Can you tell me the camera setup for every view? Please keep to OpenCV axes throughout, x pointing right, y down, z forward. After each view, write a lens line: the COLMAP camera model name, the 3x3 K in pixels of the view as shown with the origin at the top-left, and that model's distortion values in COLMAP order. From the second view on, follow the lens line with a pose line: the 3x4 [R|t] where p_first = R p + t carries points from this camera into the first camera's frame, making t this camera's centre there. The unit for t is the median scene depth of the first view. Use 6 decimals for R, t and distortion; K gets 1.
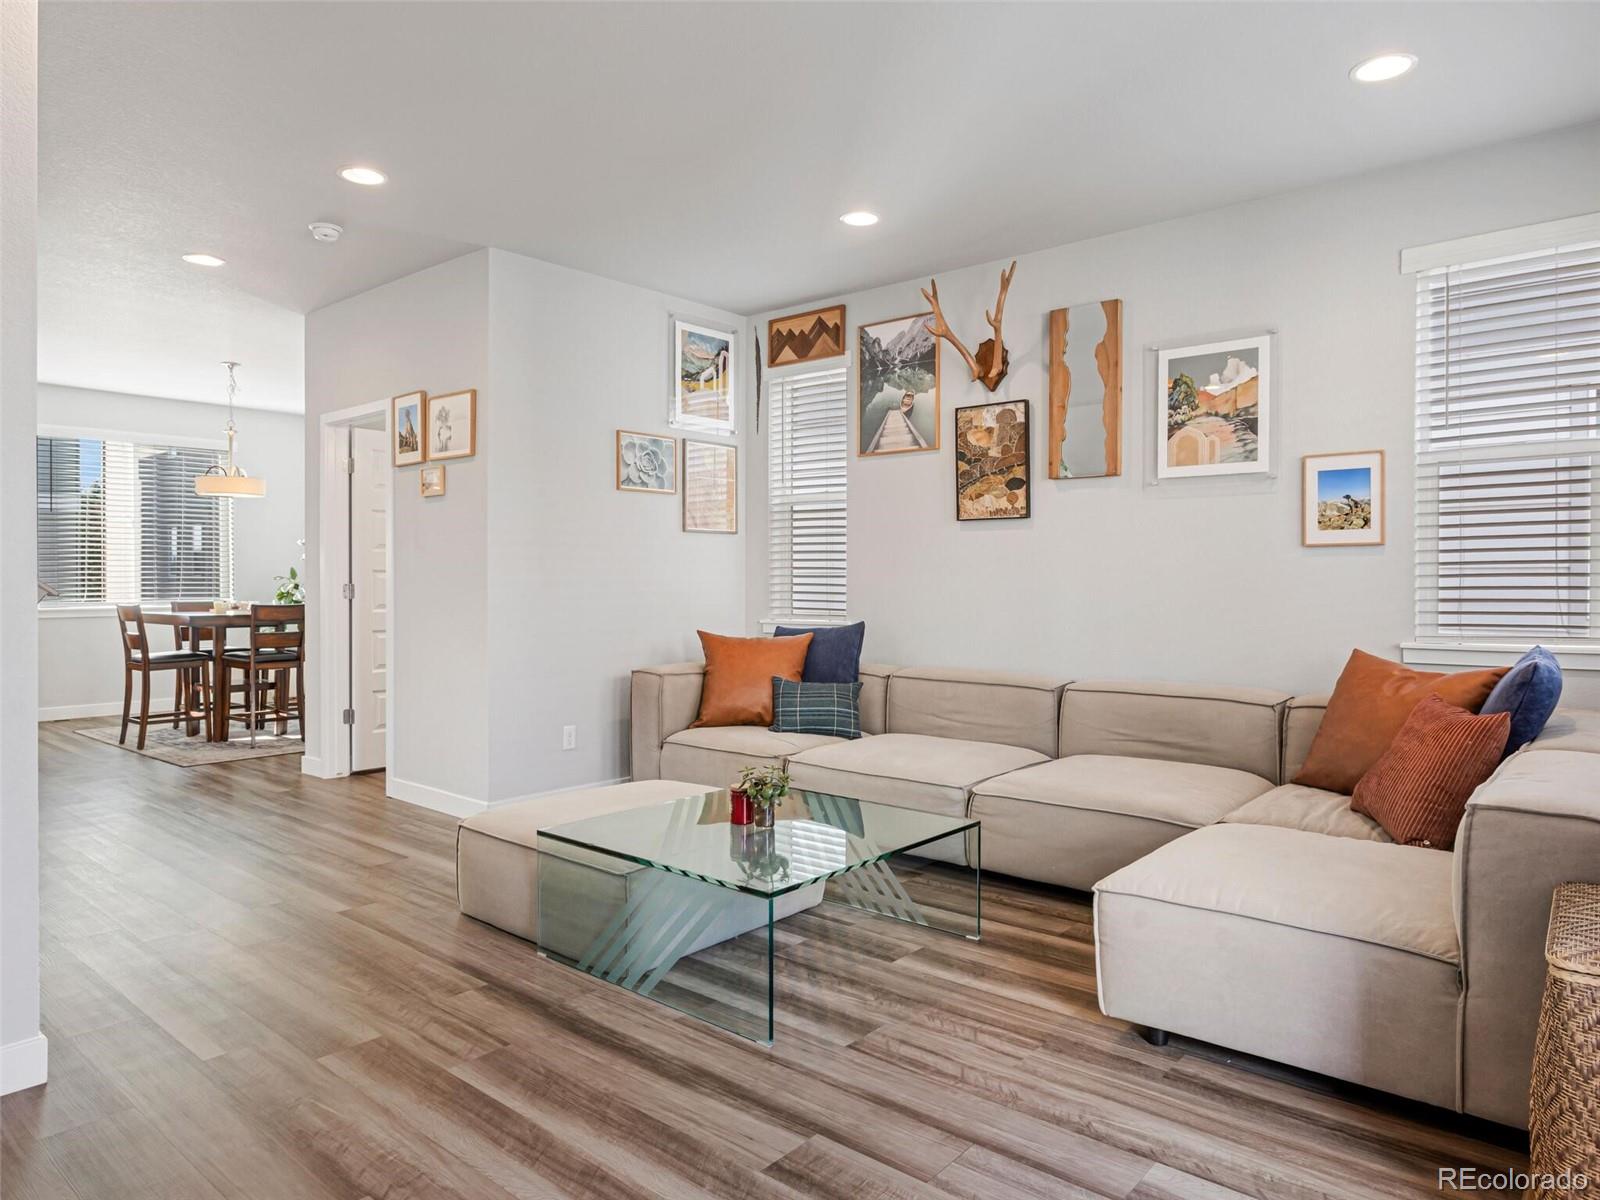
lens RADIAL K [[1016.8, 0, 799.9], [0, 1016.8, 596.7], [0, 0, 1]] dist [-0.018483, 0.007780]
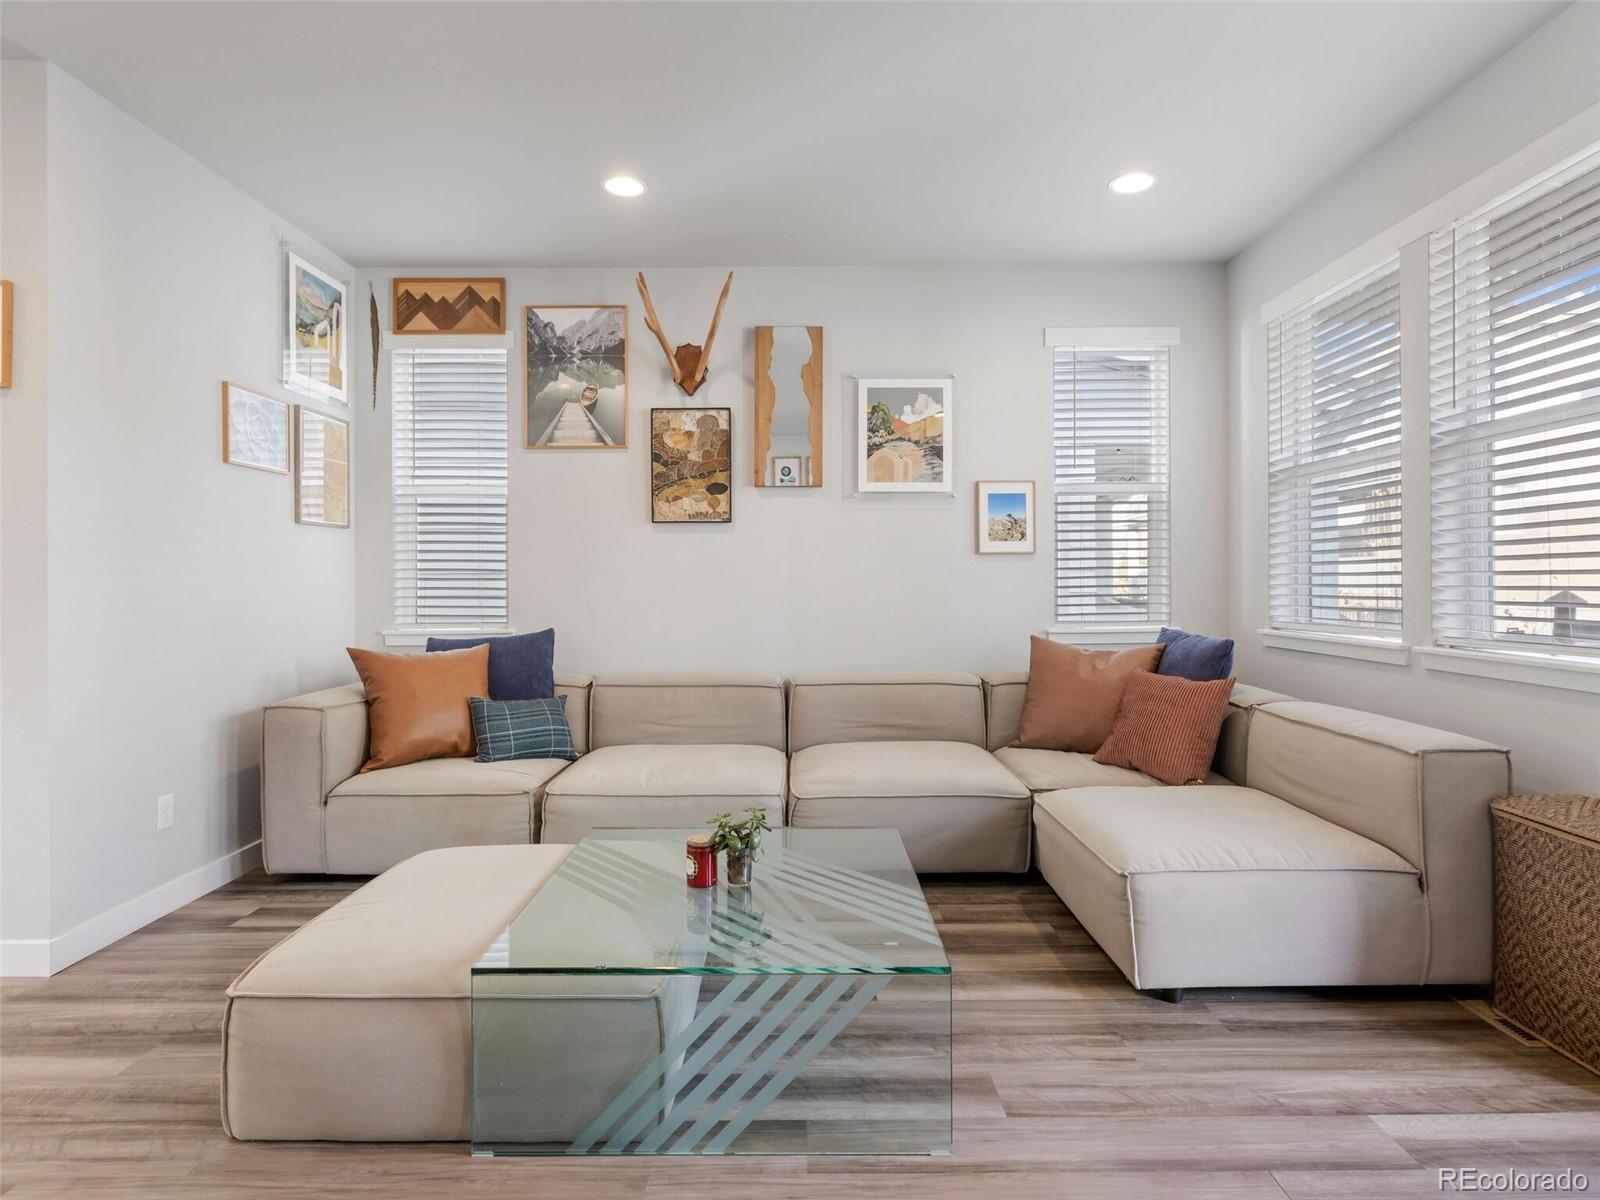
lens RADIAL K [[869.0, 0, 802.1], [0, 869.0, 588.0], [0, 0, 1]] dist [-0.006396, 0.004632]
pose [[0.761966, -0.009313, 0.647550, -0.295274], [0.015069, 0.999881, -0.003352, -0.006585], [-0.647441, 0.012312, 0.762016, 0.278548]]
